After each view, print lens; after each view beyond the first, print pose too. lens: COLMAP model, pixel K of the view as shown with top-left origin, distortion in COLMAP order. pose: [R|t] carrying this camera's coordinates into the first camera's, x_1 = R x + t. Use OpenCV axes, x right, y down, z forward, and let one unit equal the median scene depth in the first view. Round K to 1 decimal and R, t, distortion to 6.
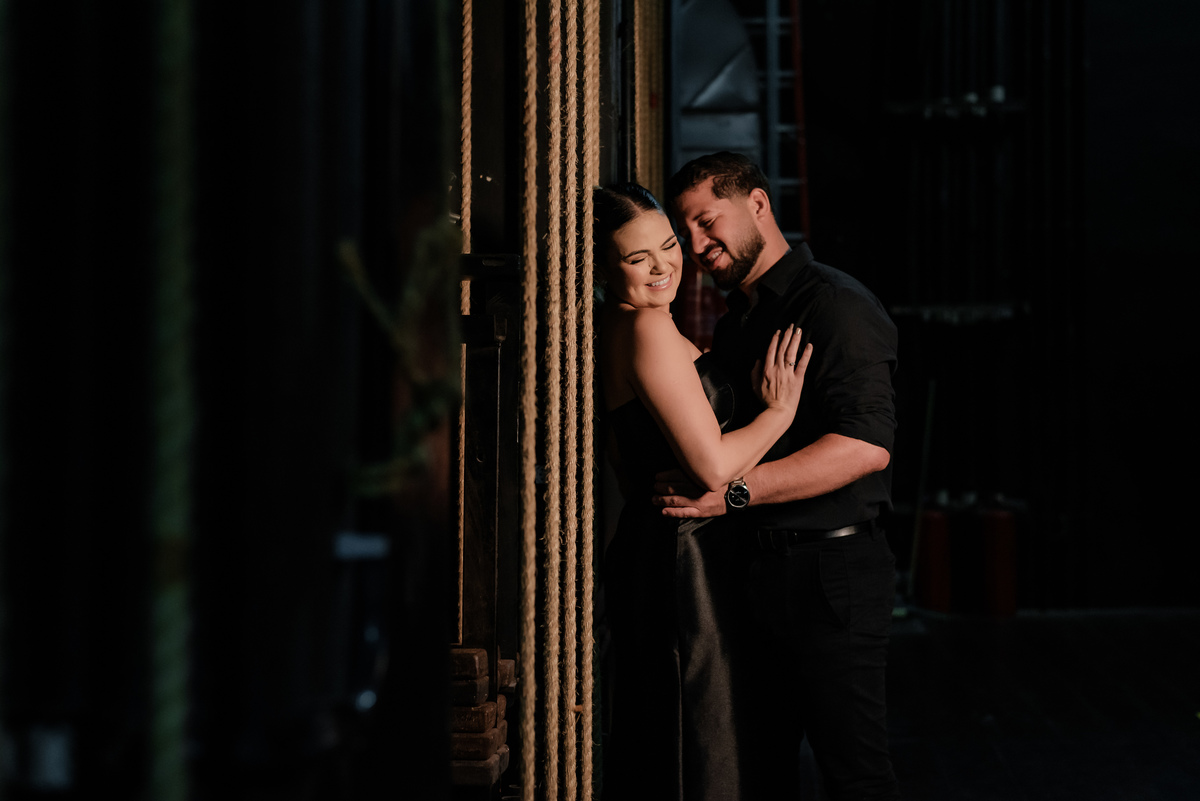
lens RADIAL K [[1804.6, 0, 604.2], [0, 1804.6, 377.7], [0, 0, 1]] dist [0.012683, 0.002397]
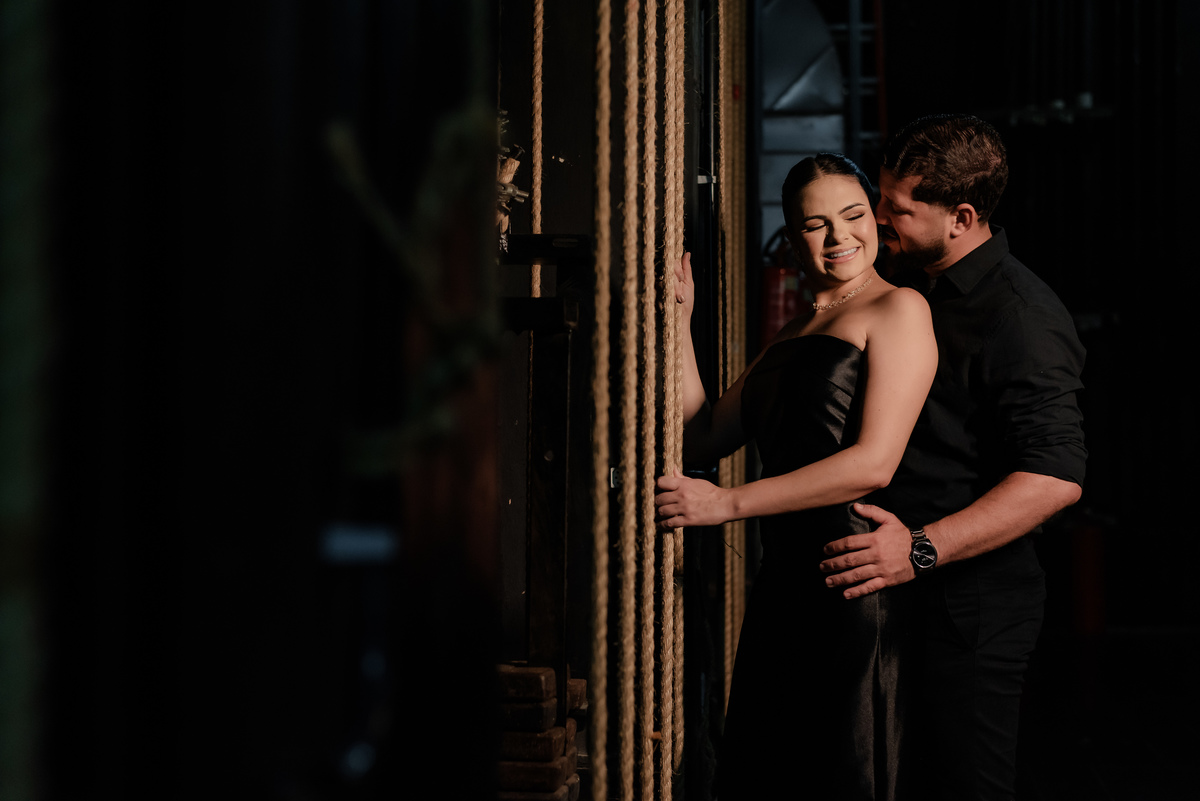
lens RADIAL K [[1804.6, 0, 604.2], [0, 1804.6, 377.7], [0, 0, 1]] dist [0.012683, 0.002397]
pose [[0.999035, 0.002529, -0.043857, -0.001322], [-0.002815, 0.999975, -0.006459, 0.011455], [0.043840, 0.006576, 0.999017, 0.102899]]
